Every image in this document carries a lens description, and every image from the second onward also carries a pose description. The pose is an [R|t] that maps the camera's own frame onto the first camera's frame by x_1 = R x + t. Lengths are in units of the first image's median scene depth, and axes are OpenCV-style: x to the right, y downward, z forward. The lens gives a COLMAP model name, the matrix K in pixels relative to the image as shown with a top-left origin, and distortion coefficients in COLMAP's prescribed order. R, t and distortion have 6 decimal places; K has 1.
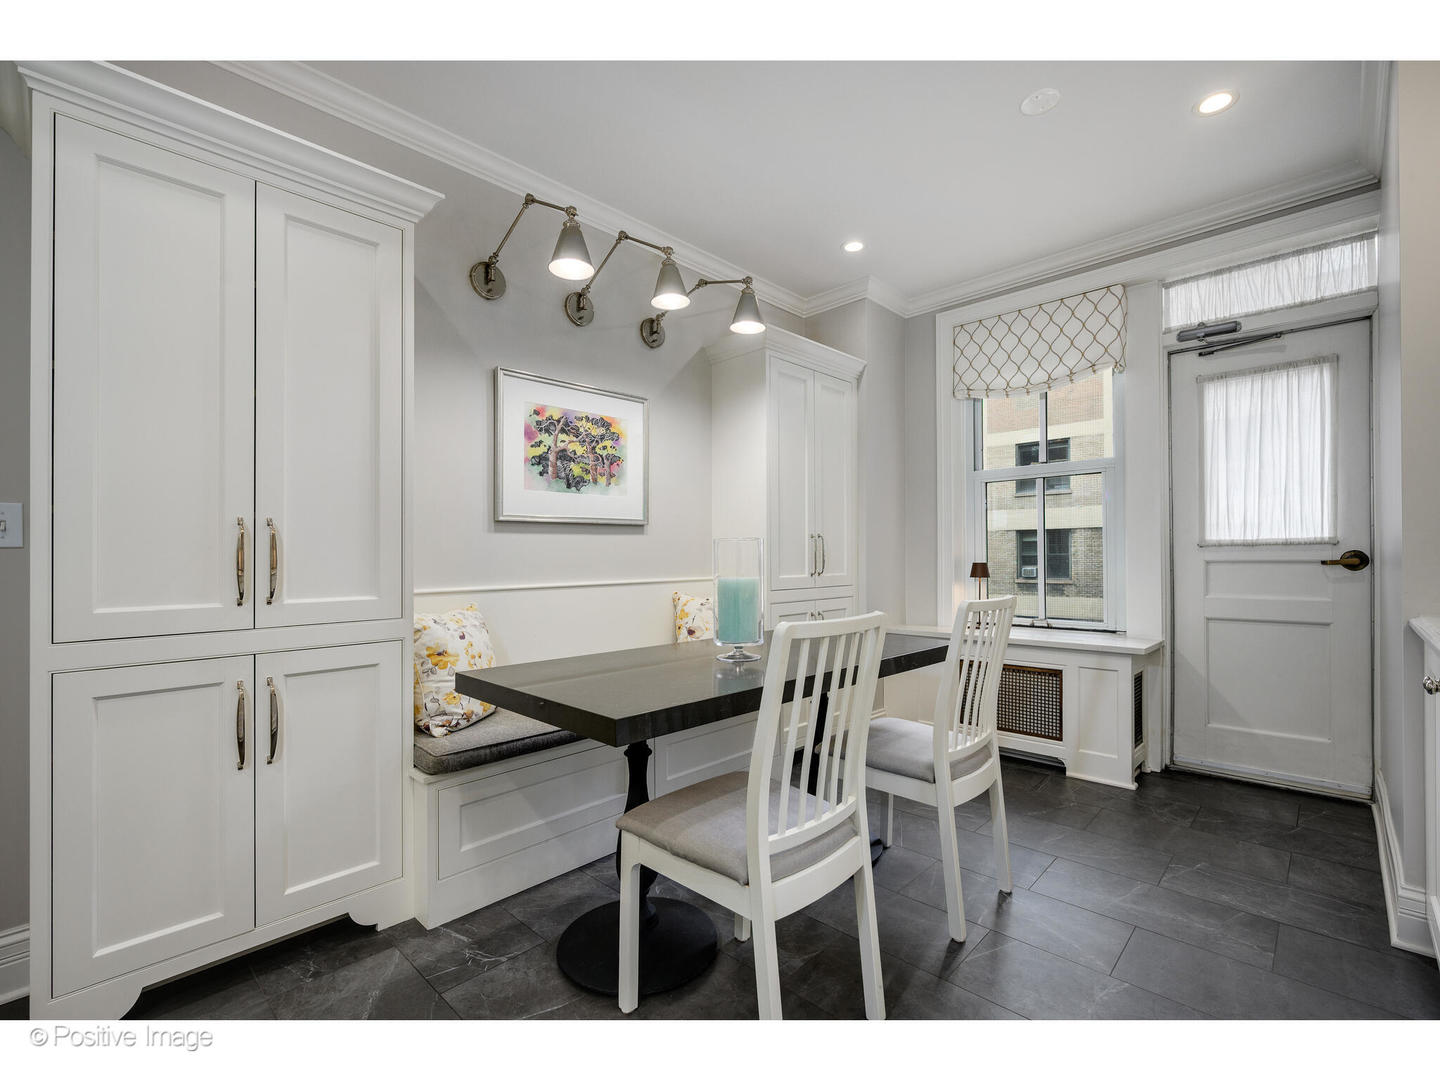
lens RADIAL K [[648.0, 0, 723.3], [0, 648.0, 543.8], [0, 0, 1]] dist [0.002589, 0.000209]
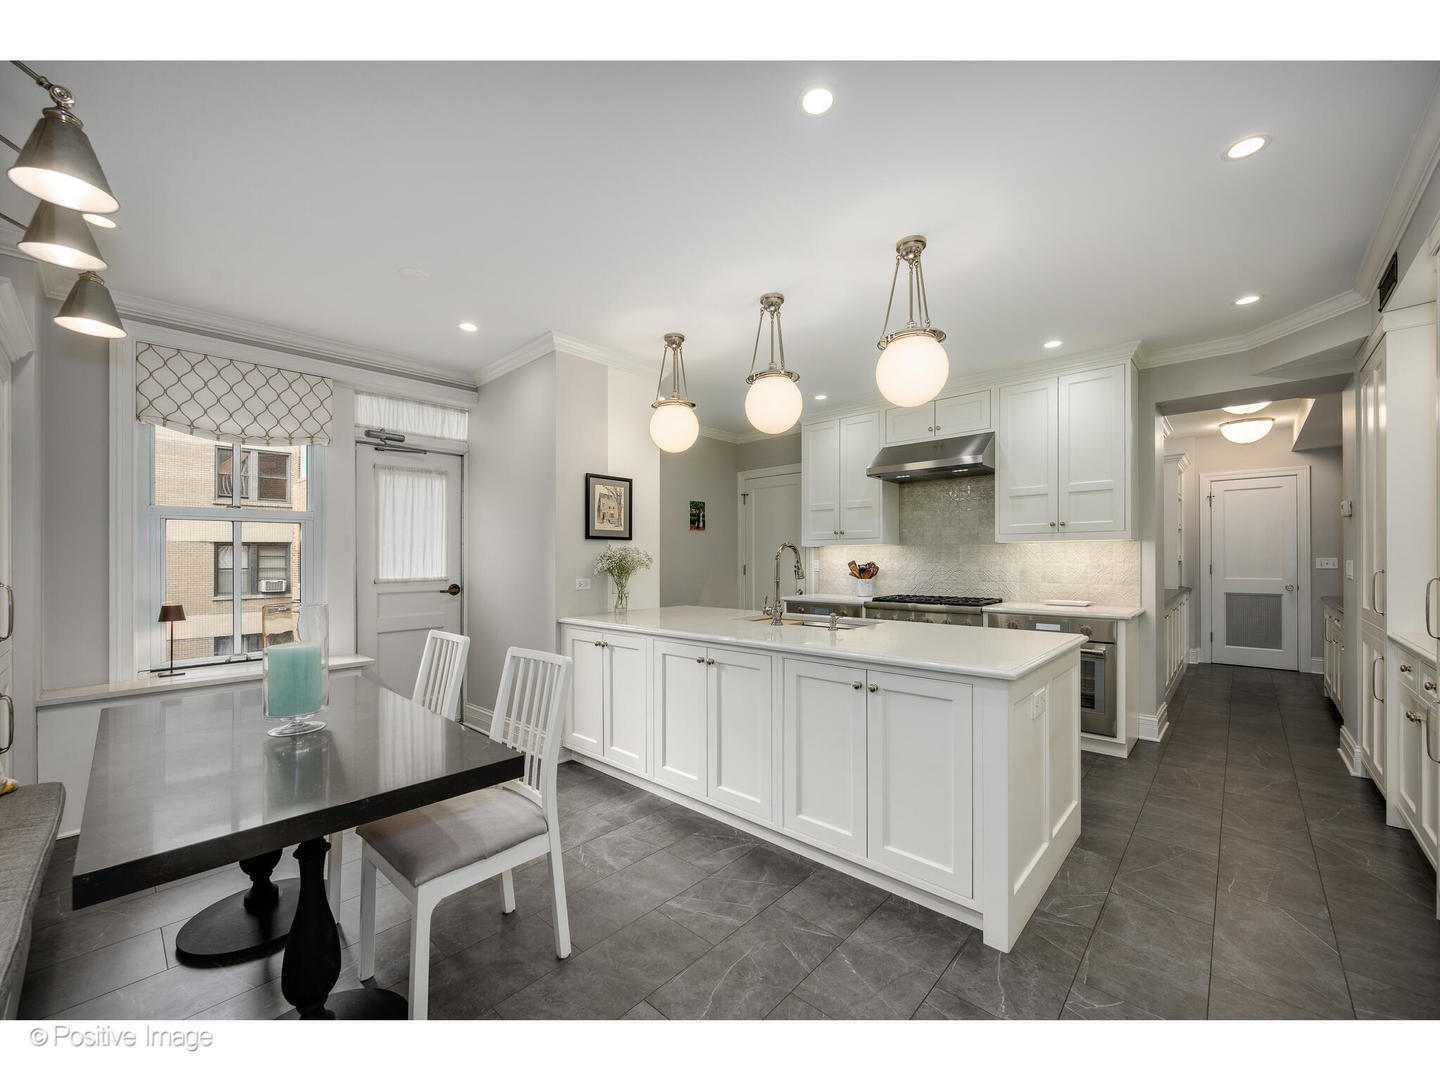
lens RADIAL K [[582.0, 0, 711.3], [0, 582.0, 556.2], [0, 0, 1]] dist [-0.002470, -0.000739]
pose [[-0.014077, 0.011342, 0.999837, -0.640881], [-0.007875, 0.999903, -0.011454, -0.054190], [-0.999870, -0.008035, -0.013987, 0.320787]]
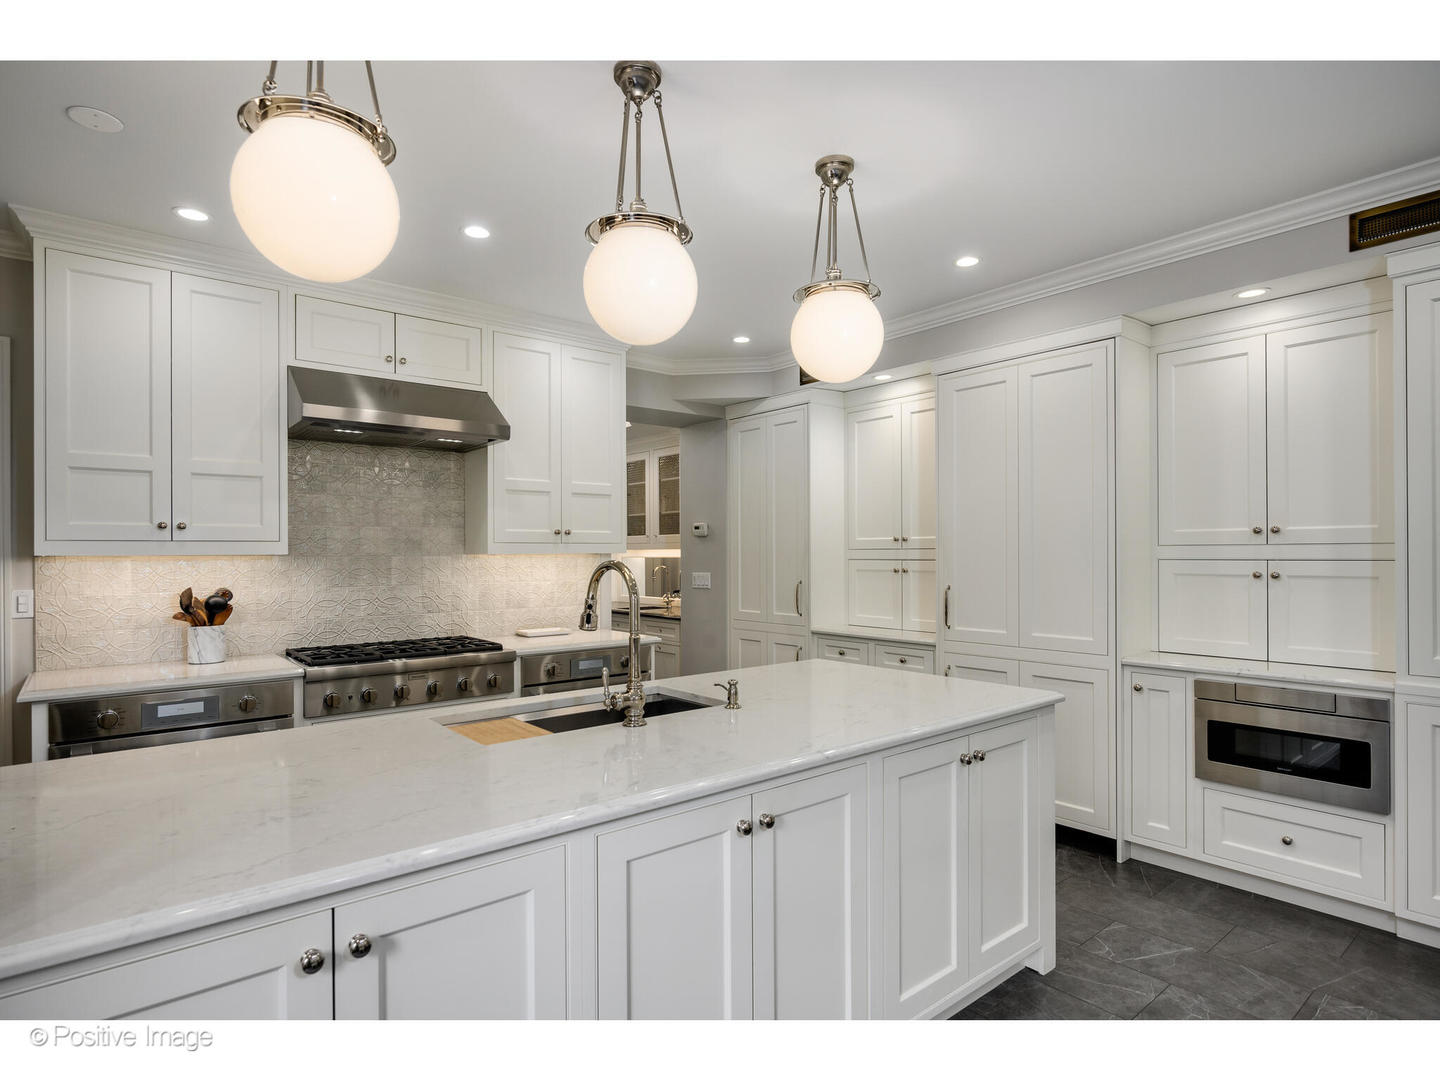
lens RADIAL K [[758.2, 0, 735.6], [0, 758.2, 562.5], [0, 0, 1]] dist [-0.004448, 0.000084]
pose [[-0.994685, 0.019658, 0.101074, 0.325728], [0.018667, 0.999768, -0.010738, -0.075447], [-0.101262, -0.008794, -0.994821, 0.885528]]
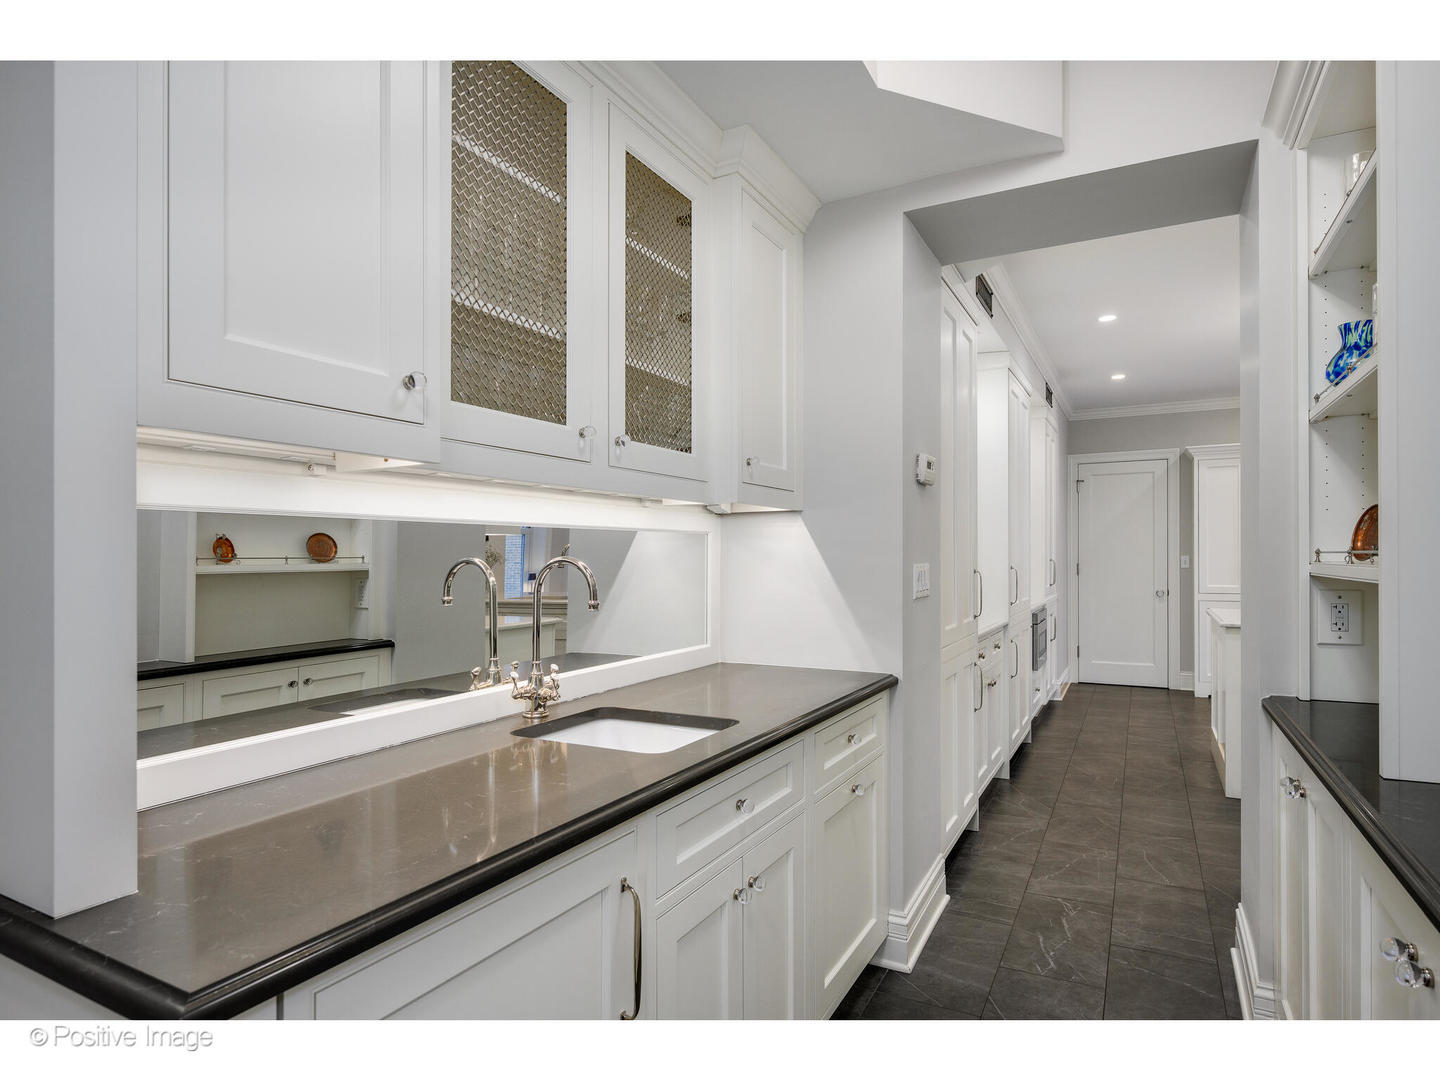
lens RADIAL K [[789.4, 0, 715.8], [0, 789.4, 553.1], [0, 0, 1]] dist [0.001925, 0.000572]
pose [[0.256225, 0.003105, -0.966612, 1.458739], [0.022868, 0.999695, 0.009273, -0.105261], [0.966347, -0.024480, 0.256076, -1.561873]]
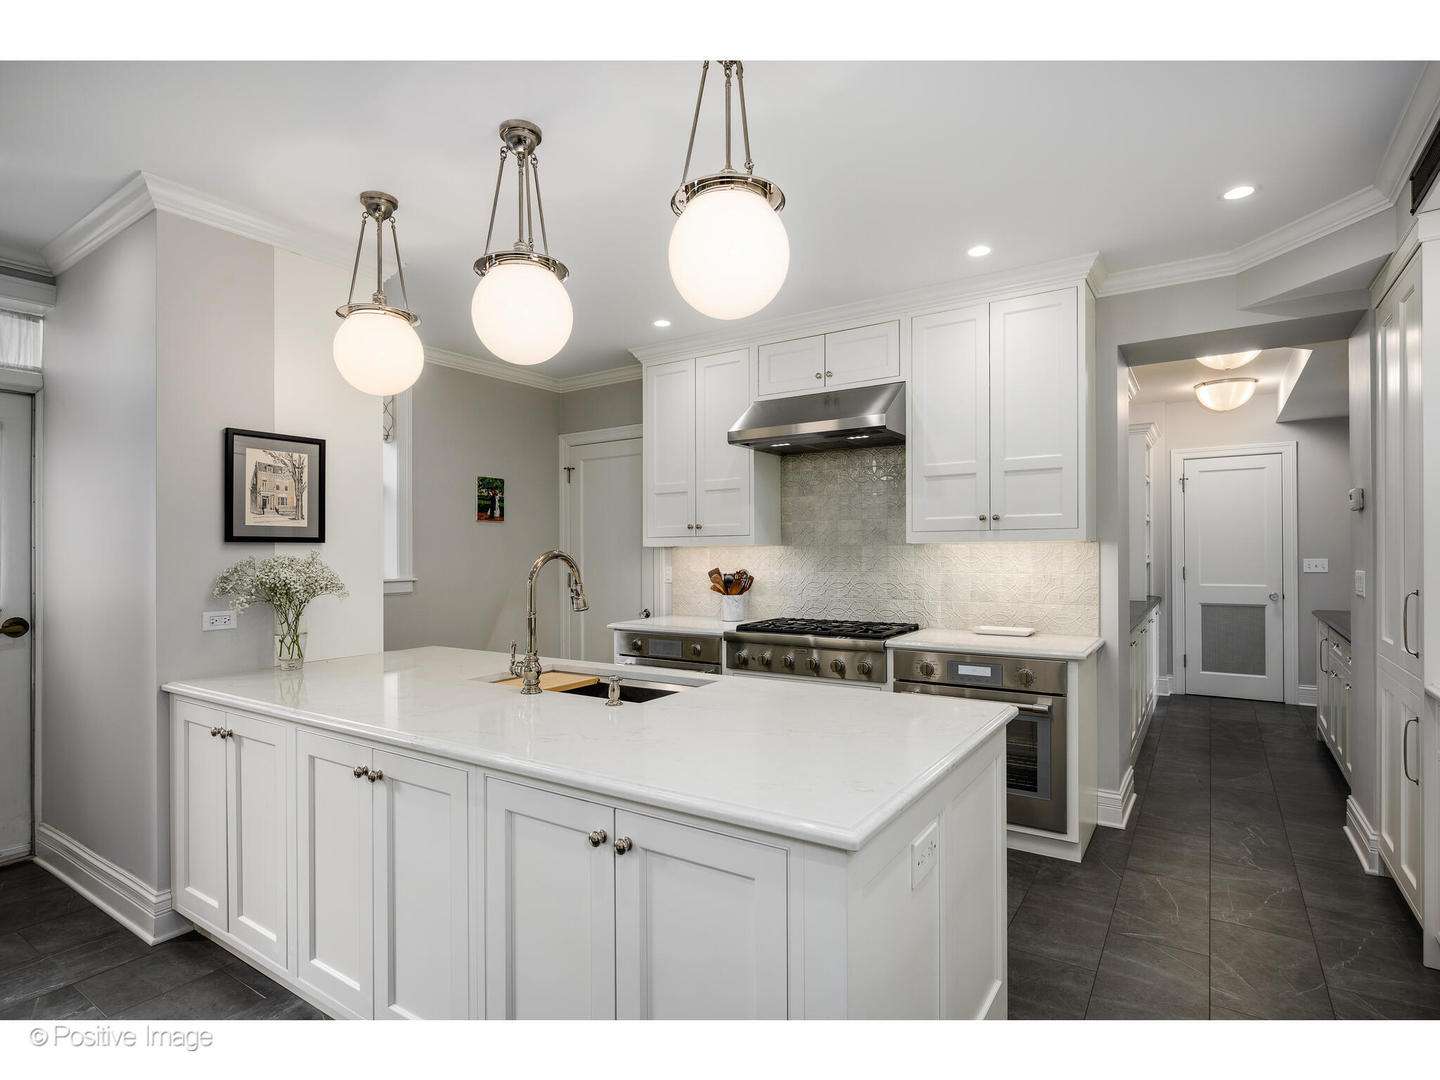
lens RADIAL K [[758.2, 0, 714.5], [0, 758.2, 549.2], [0, 0, 1]] dist [-0.004448, 0.000084]
pose [[-0.173484, 0.011377, 0.984771, -0.396756], [-0.002605, 0.999924, -0.012011, -0.087266], [-0.984833, -0.004649, -0.173442, 0.123723]]
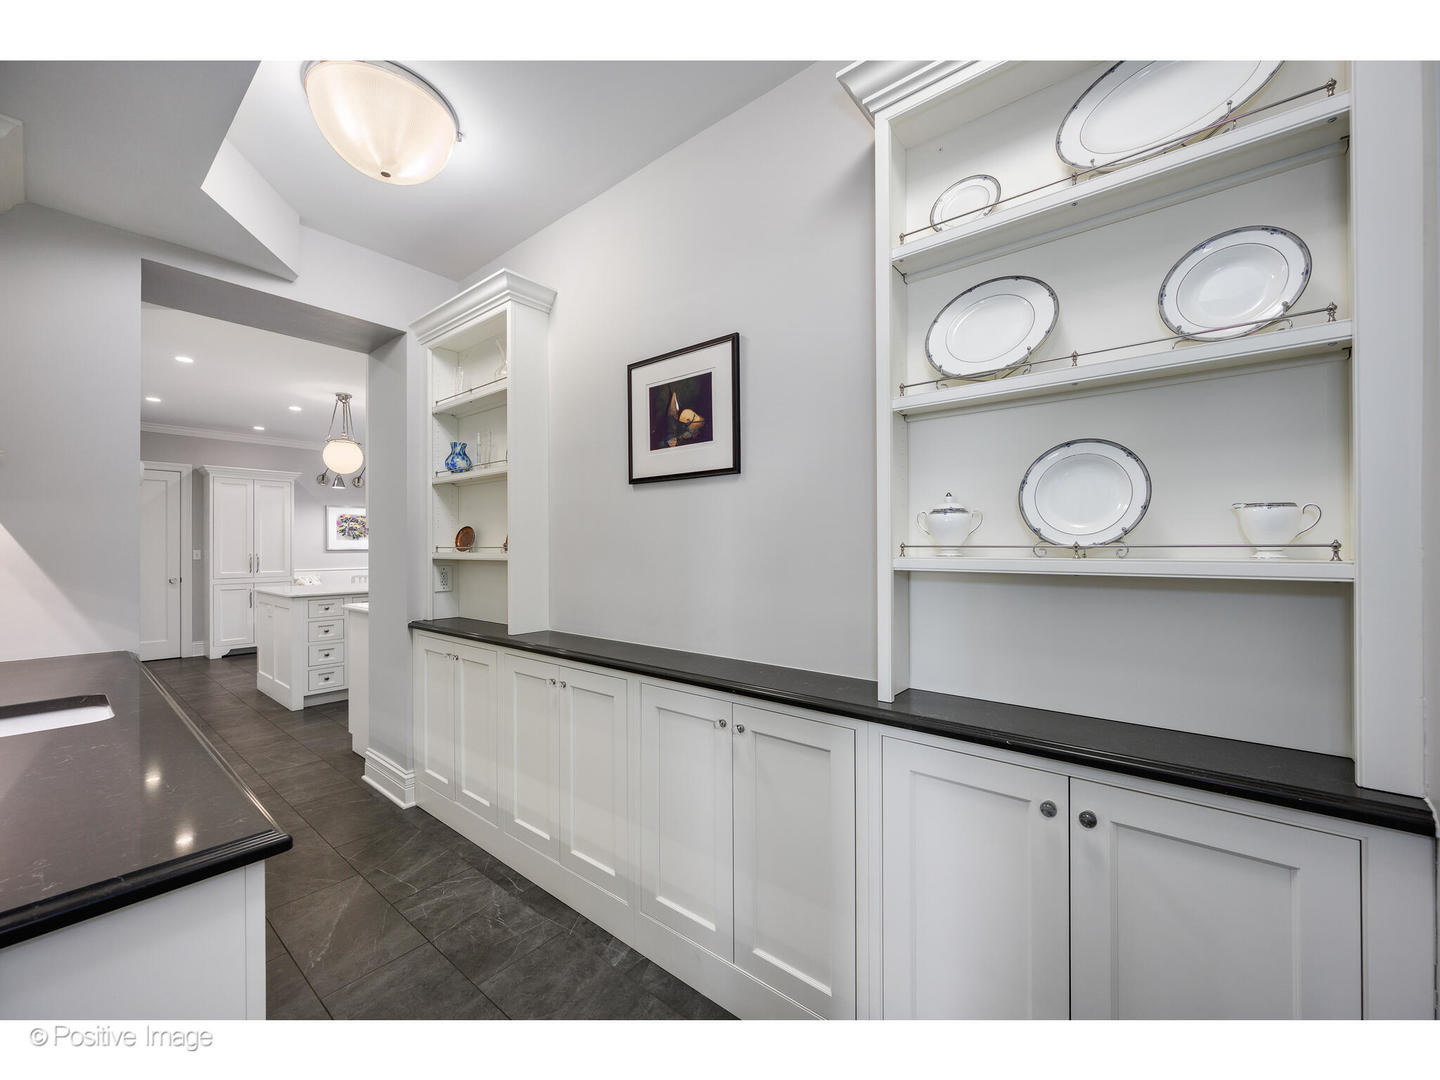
lens RADIAL K [[582.0, 0, 720.4], [0, 582.0, 542.4], [0, 0, 1]] dist [-0.002470, -0.000739]
pose [[0.998095, 0.006944, 0.061305, 1.372767], [-0.007658, 0.999905, 0.011425, -0.113047], [-0.061220, -0.011873, 0.998054, -1.952101]]
